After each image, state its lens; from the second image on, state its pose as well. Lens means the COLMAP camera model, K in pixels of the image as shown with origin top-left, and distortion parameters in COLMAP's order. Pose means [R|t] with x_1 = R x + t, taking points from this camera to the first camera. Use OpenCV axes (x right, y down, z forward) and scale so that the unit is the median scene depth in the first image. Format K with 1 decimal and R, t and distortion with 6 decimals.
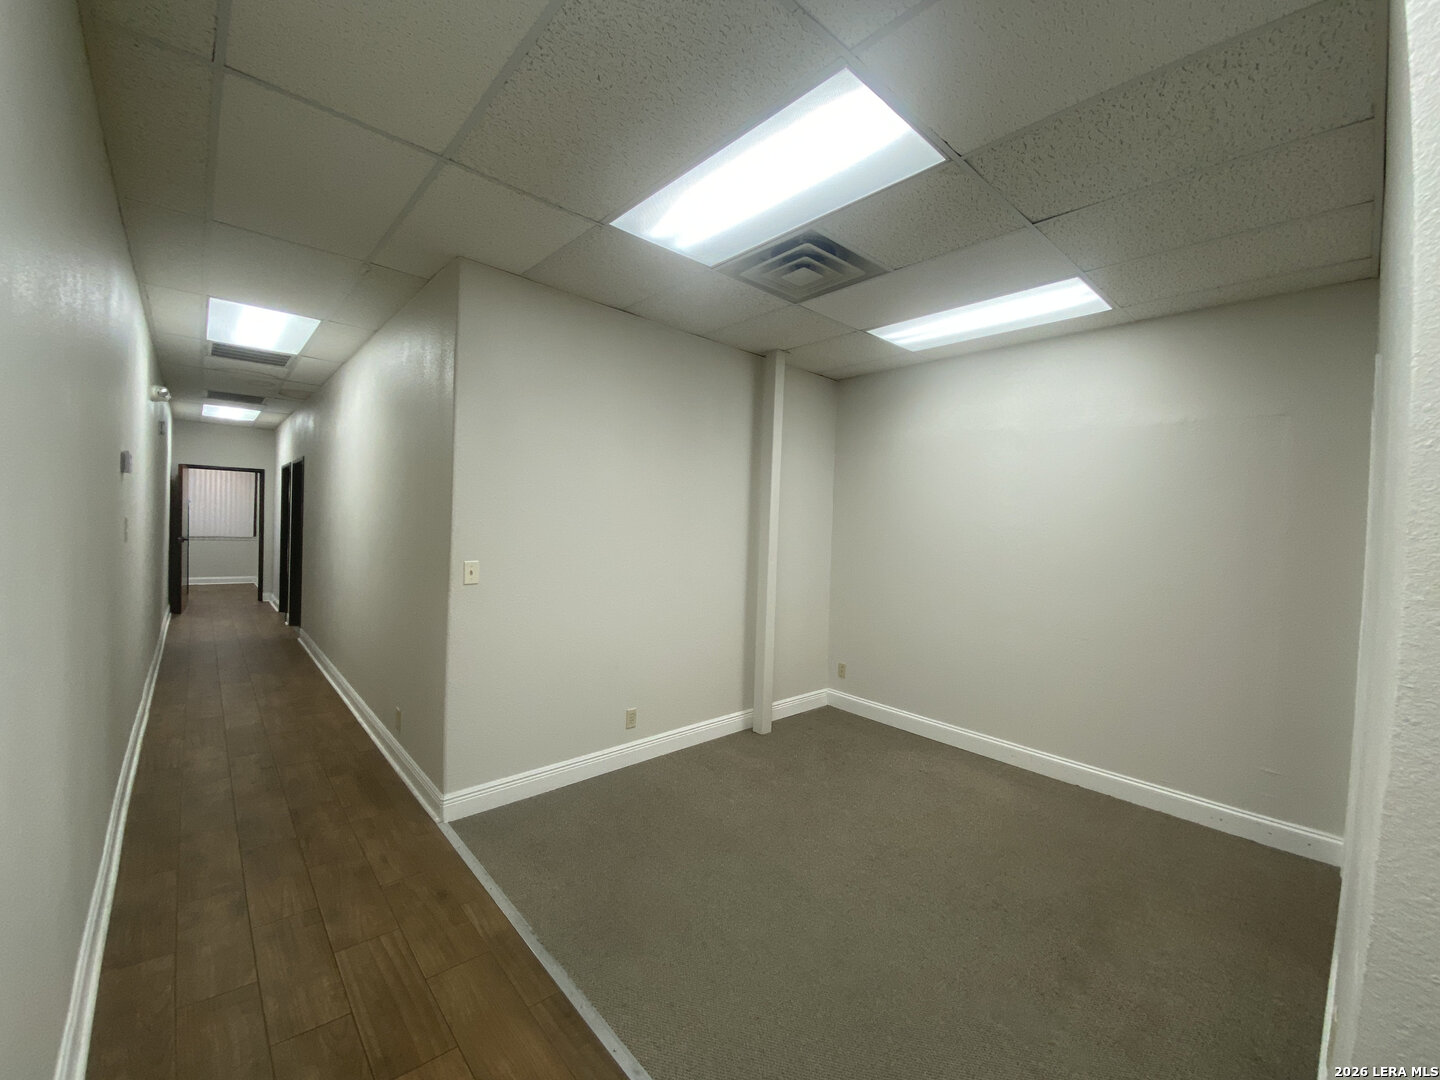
lens RADIAL K [[586.6, 0, 716.8], [0, 586.6, 531.3], [0, 0, 1]] dist [0.027394, -0.022290]
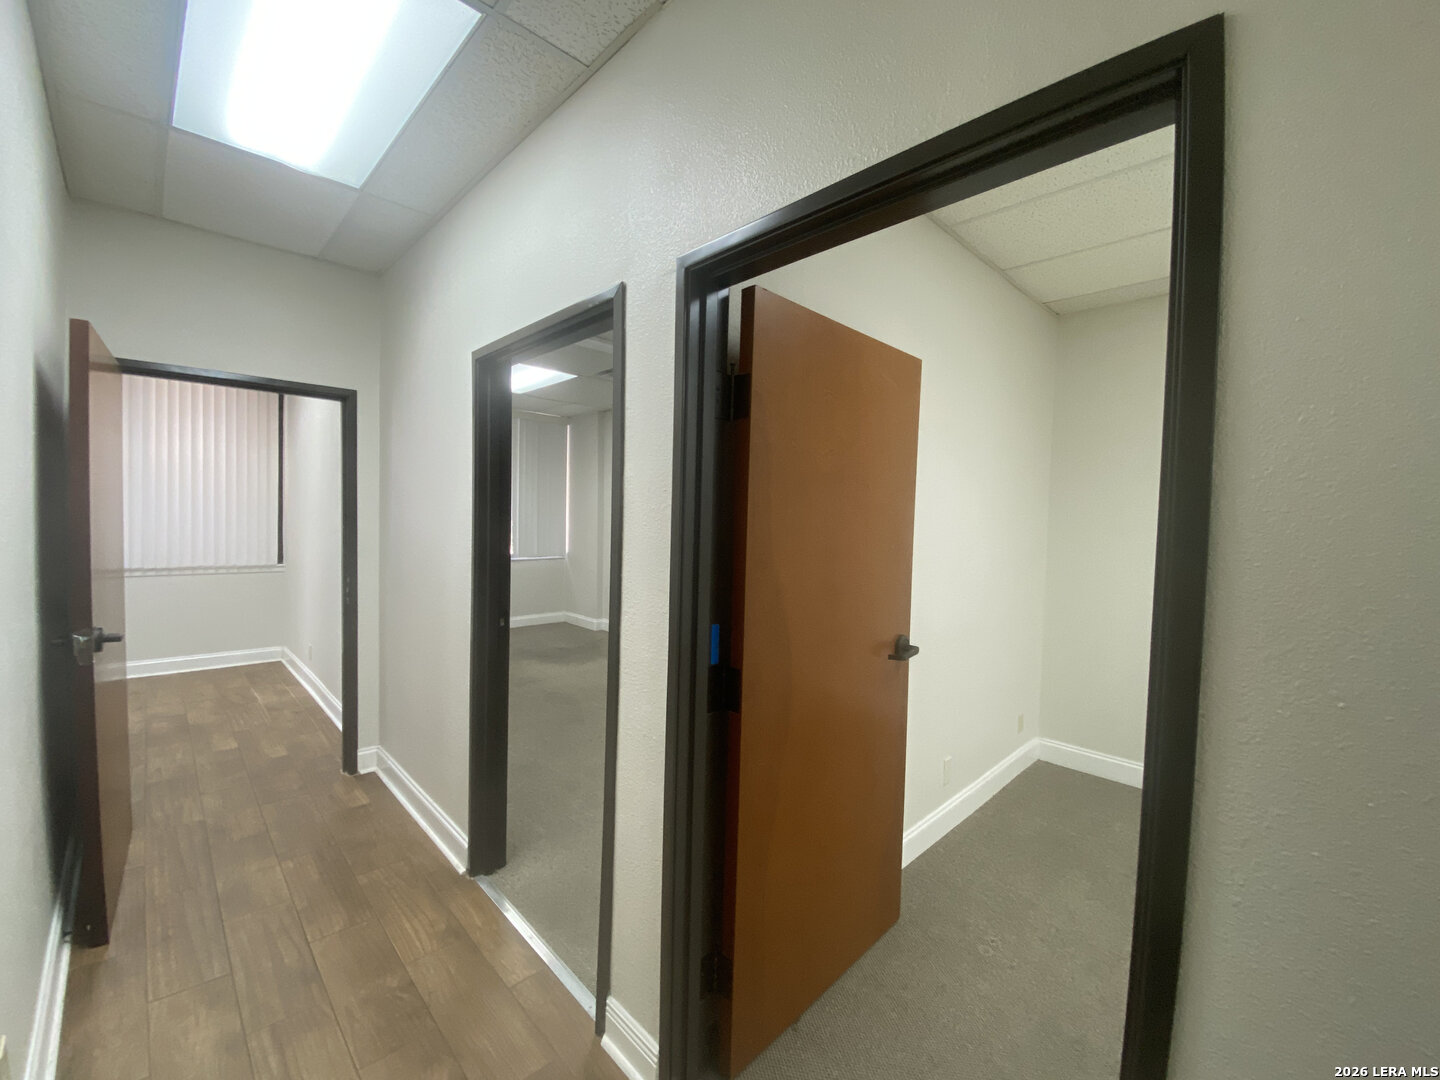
lens RADIAL K [[588.5, 0, 720.0], [0, 588.5, 540.0], [0, 0, 1]] dist [0.028759, -0.019178]
pose [[0.999073, -0.013147, 0.040983, -0.563927], [0.011739, 0.999339, 0.034419, -0.028574], [-0.041408, -0.033906, 0.998567, 0.641401]]
